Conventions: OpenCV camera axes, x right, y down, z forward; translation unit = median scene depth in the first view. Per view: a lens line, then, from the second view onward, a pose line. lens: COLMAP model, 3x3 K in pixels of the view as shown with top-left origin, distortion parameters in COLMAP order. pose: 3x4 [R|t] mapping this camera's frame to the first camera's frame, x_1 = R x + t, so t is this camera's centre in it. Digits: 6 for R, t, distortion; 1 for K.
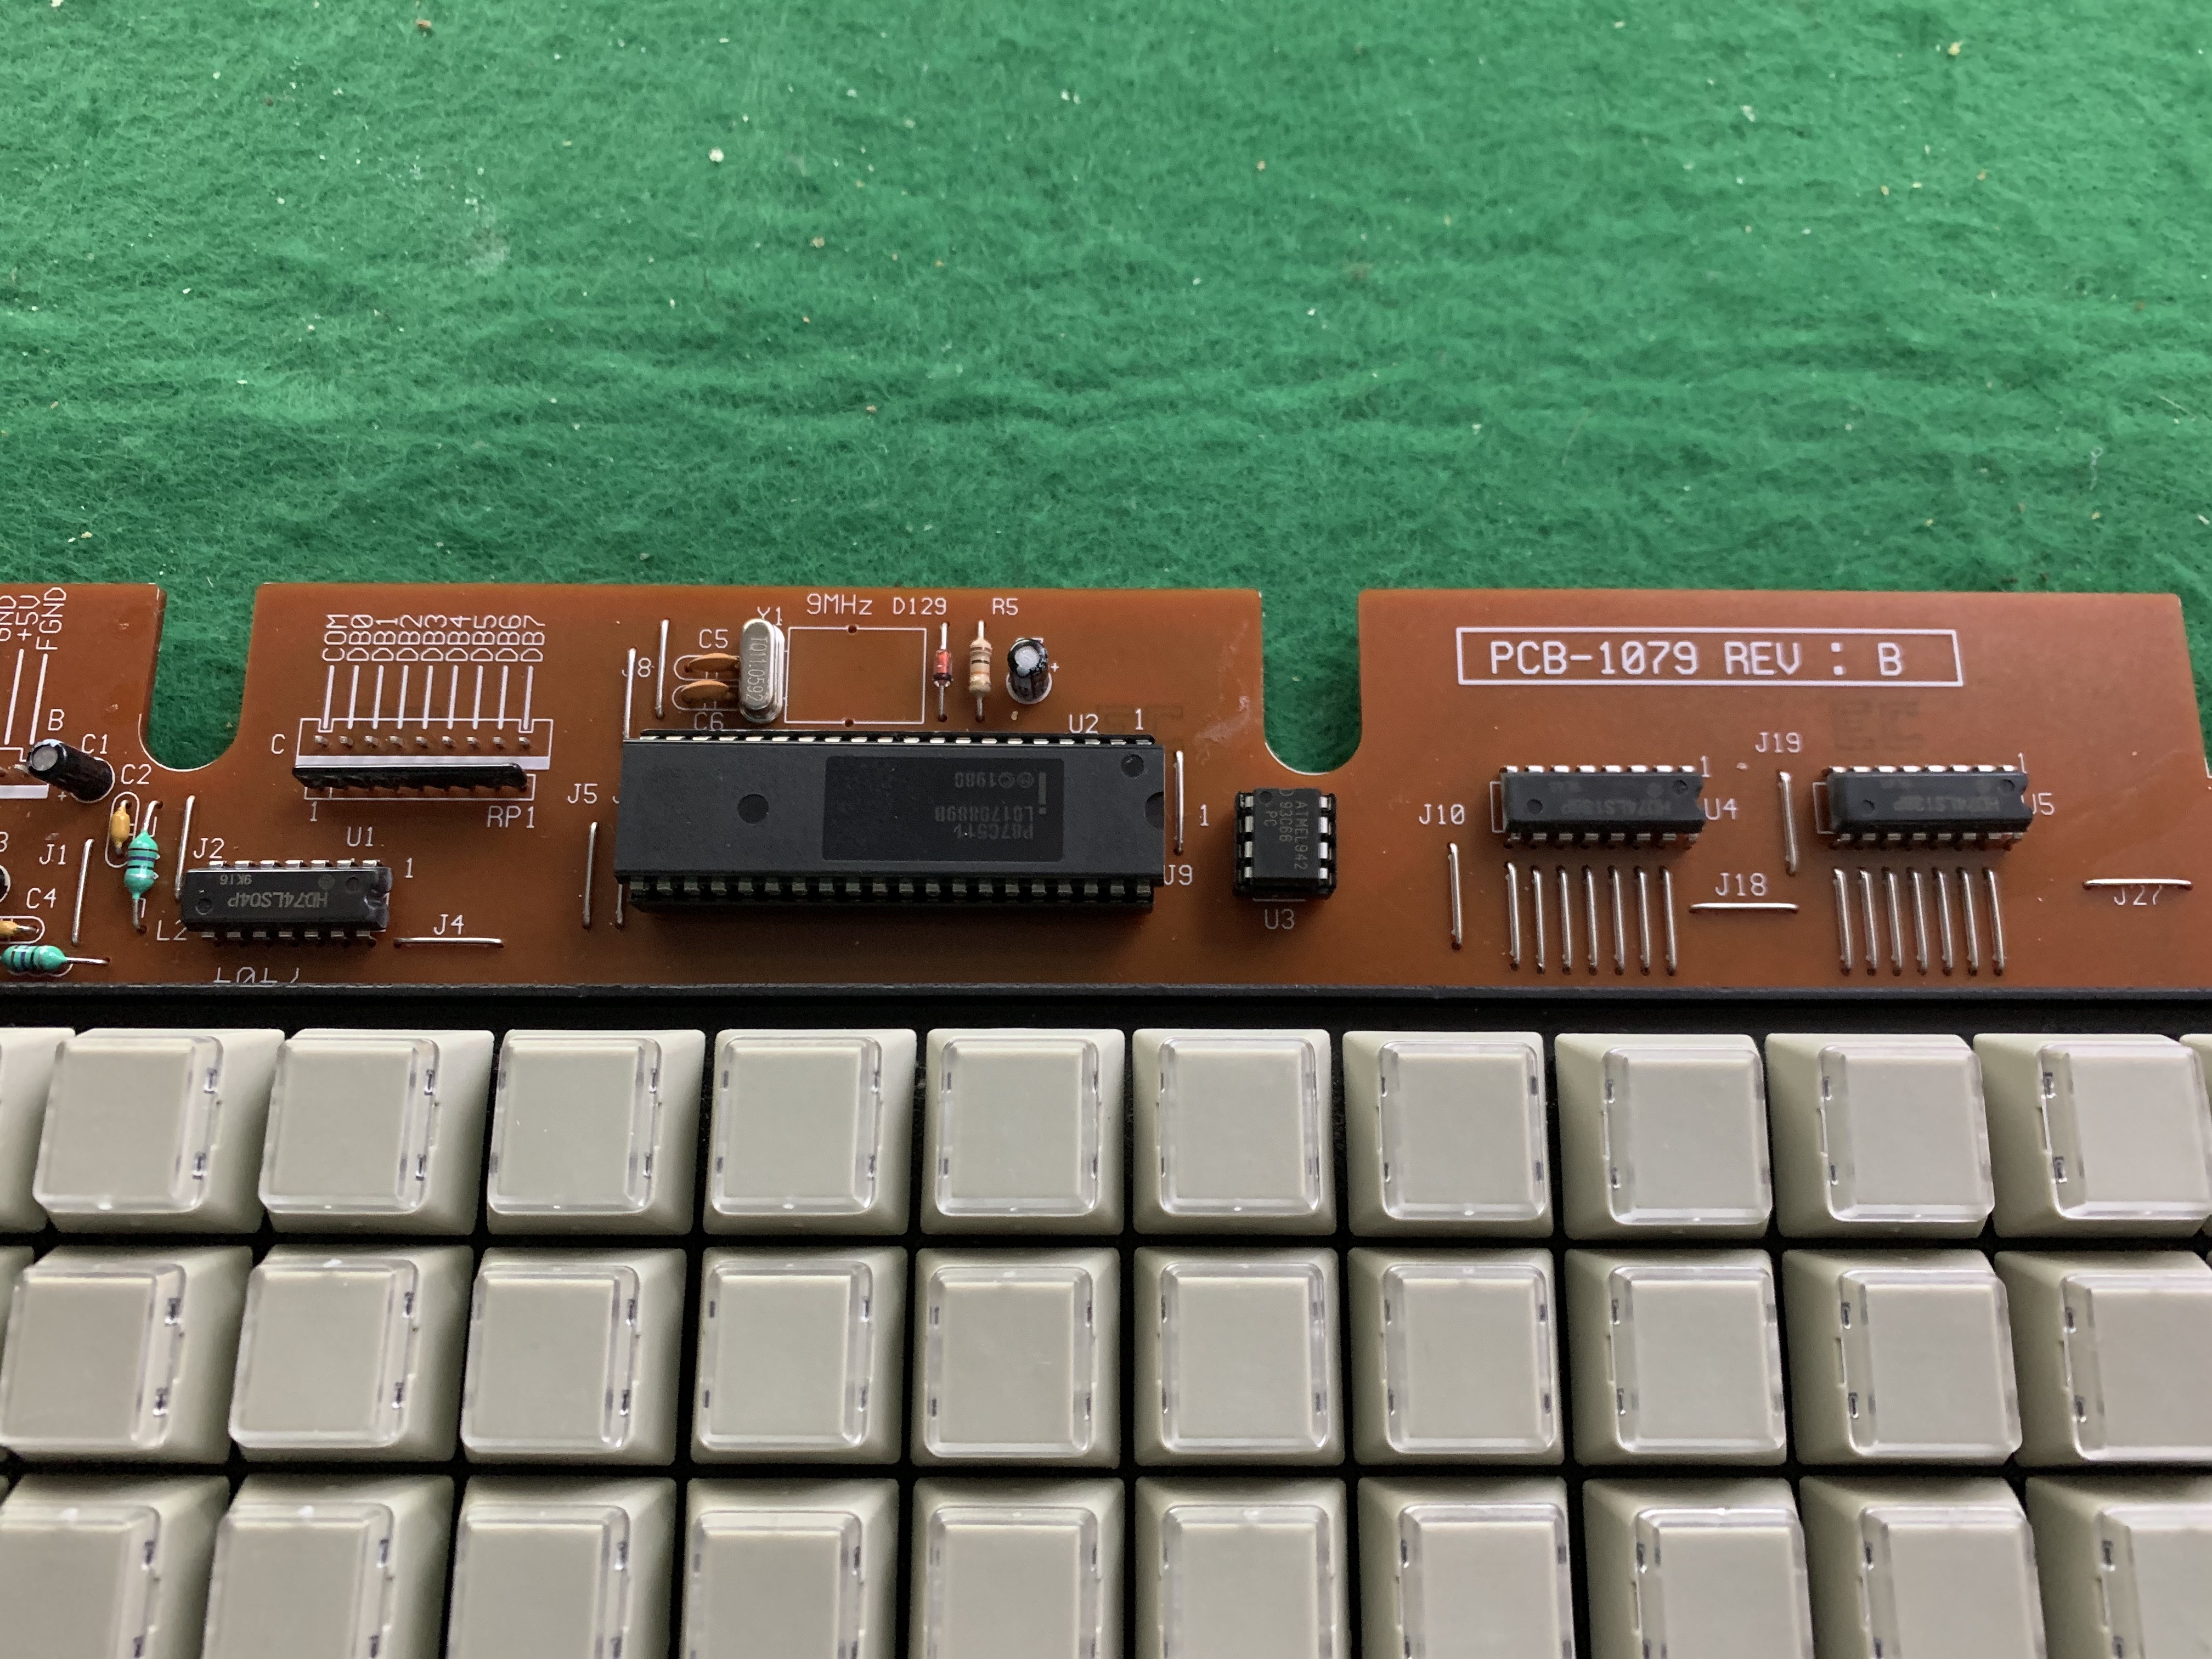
lens RADIAL K [[1704.9, 0, 1116.8], [0, 1704.9, 818.5], [0, 0, 1]] dist [0.004189, 0.000905]
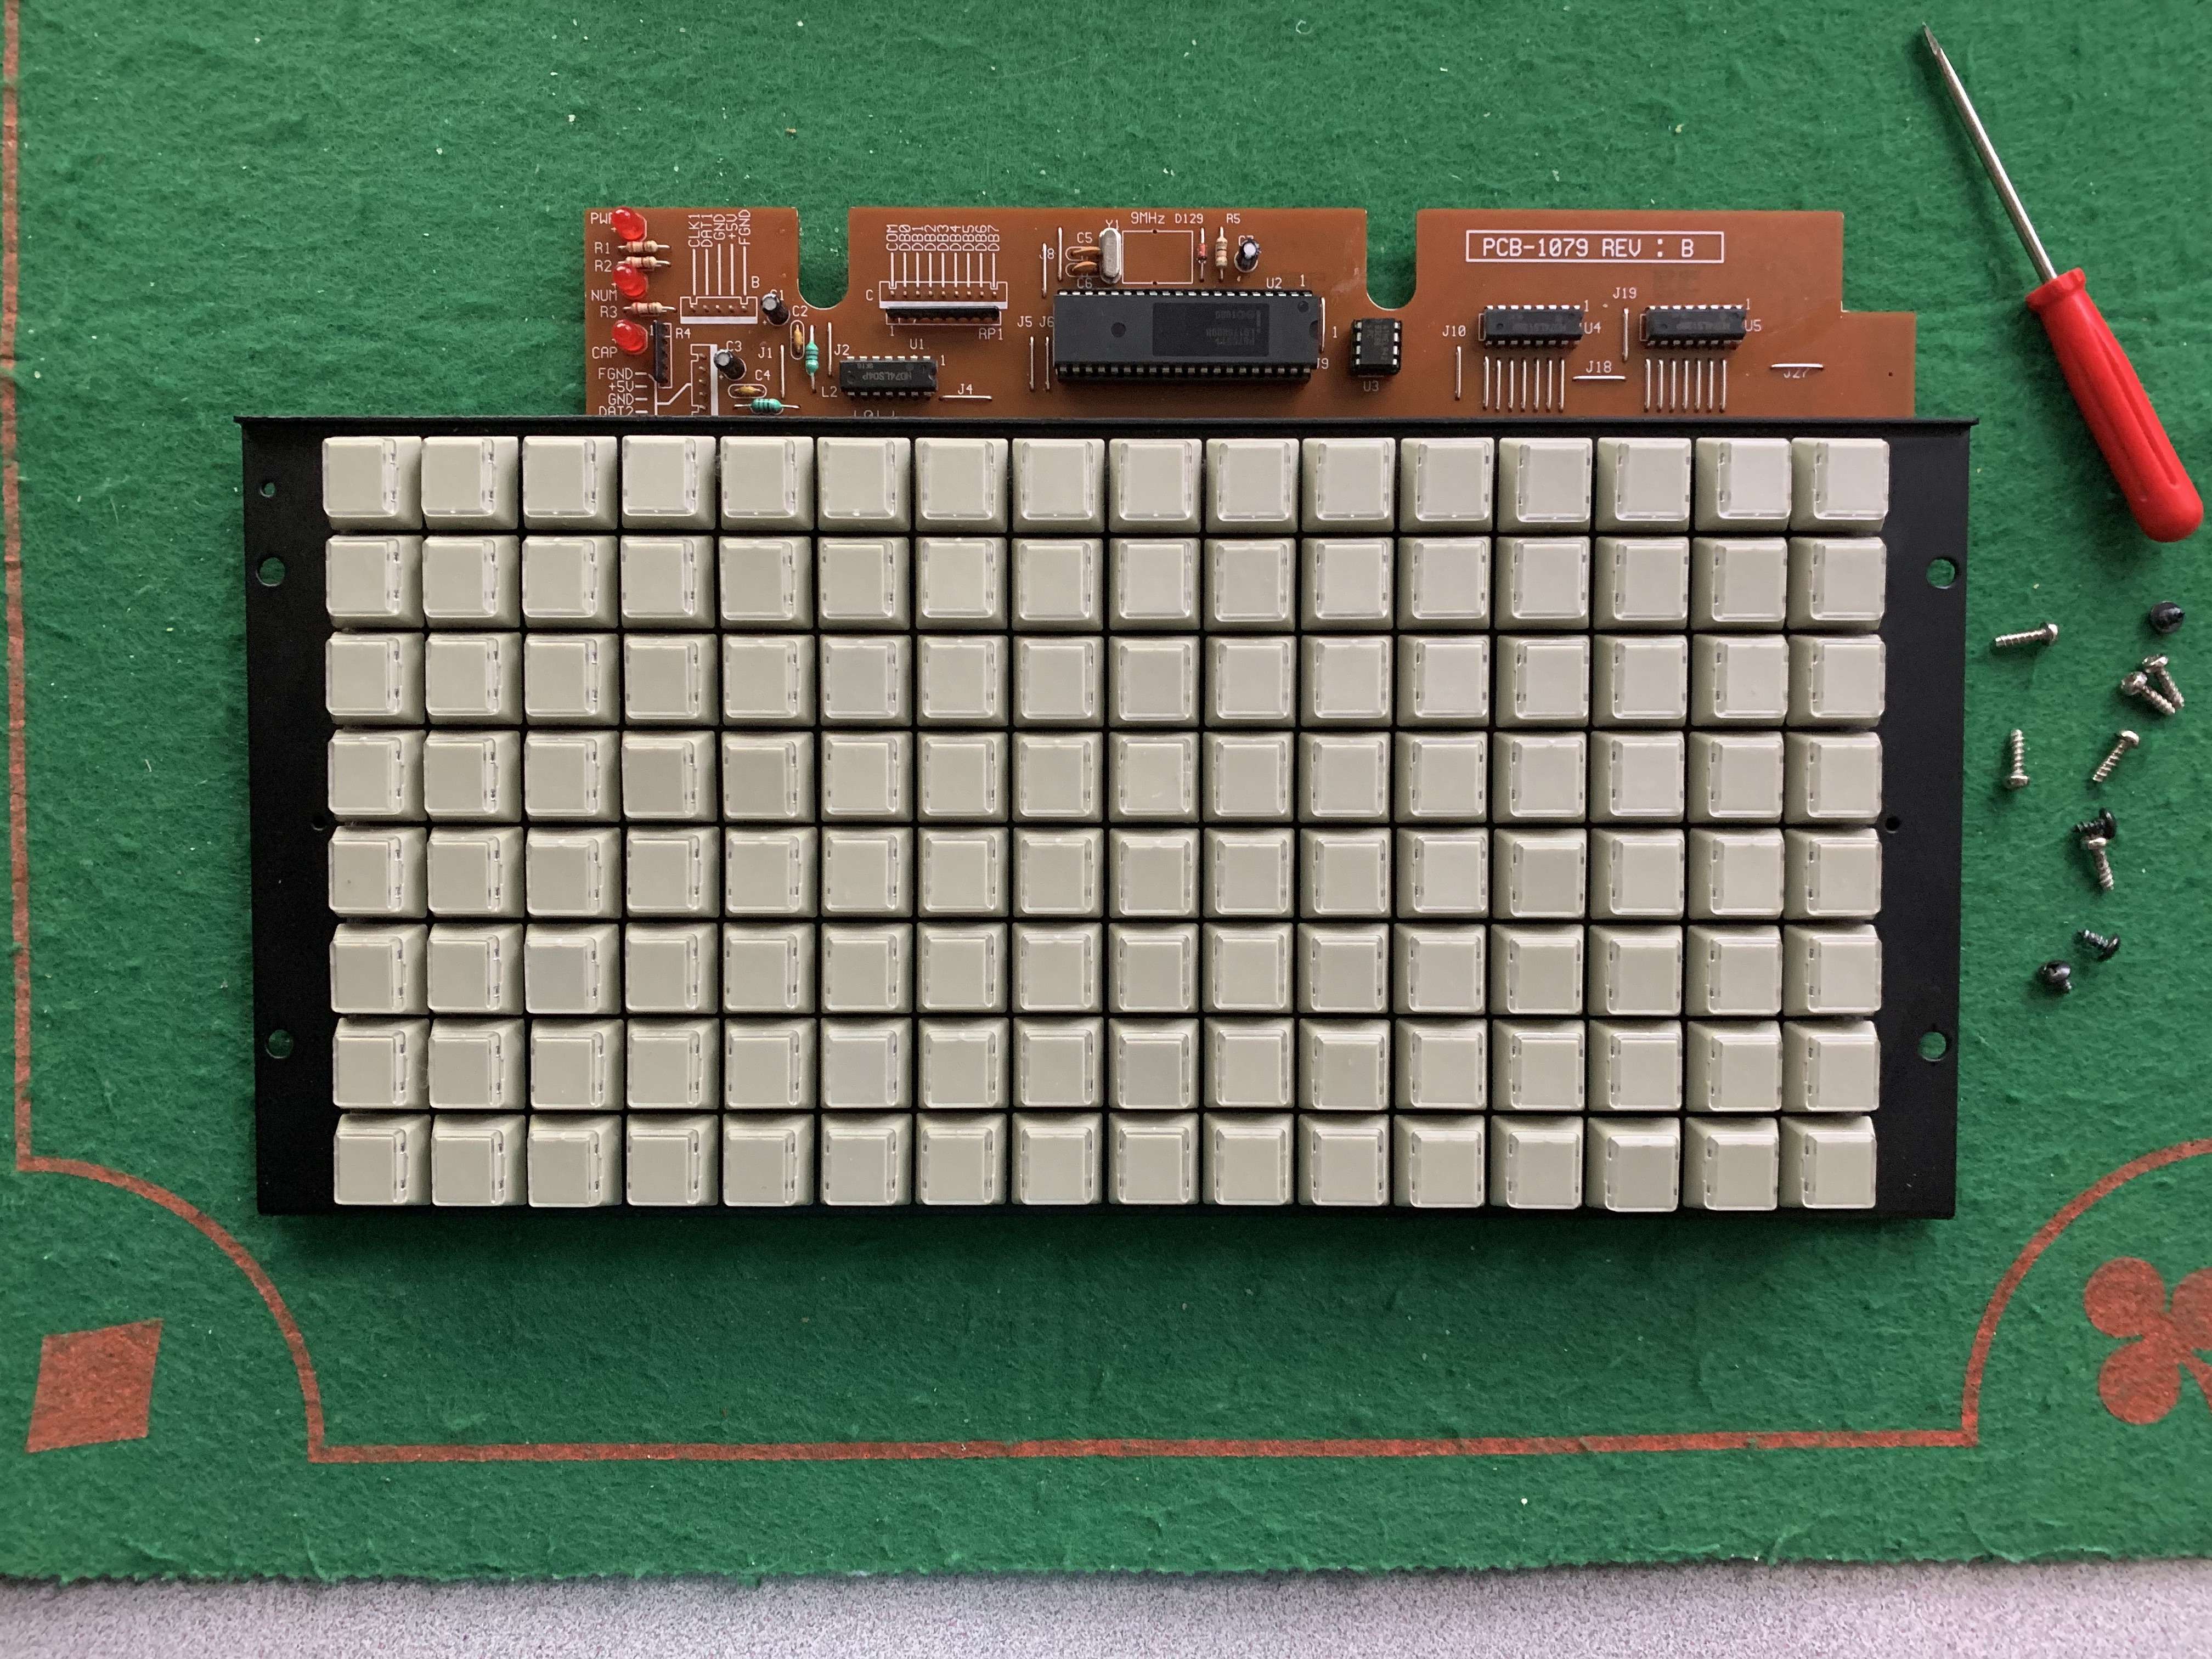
lens RADIAL K [[1704.9, 0, 1116.8], [0, 1704.9, 818.5], [0, 0, 1]] dist [0.004189, 0.000905]
pose [[0.999986, 0.000034, -0.005312, -0.194367], [0.001569, 0.953519, 0.301328, -0.061313], [0.005075, -0.301332, 0.953506, -1.089875]]
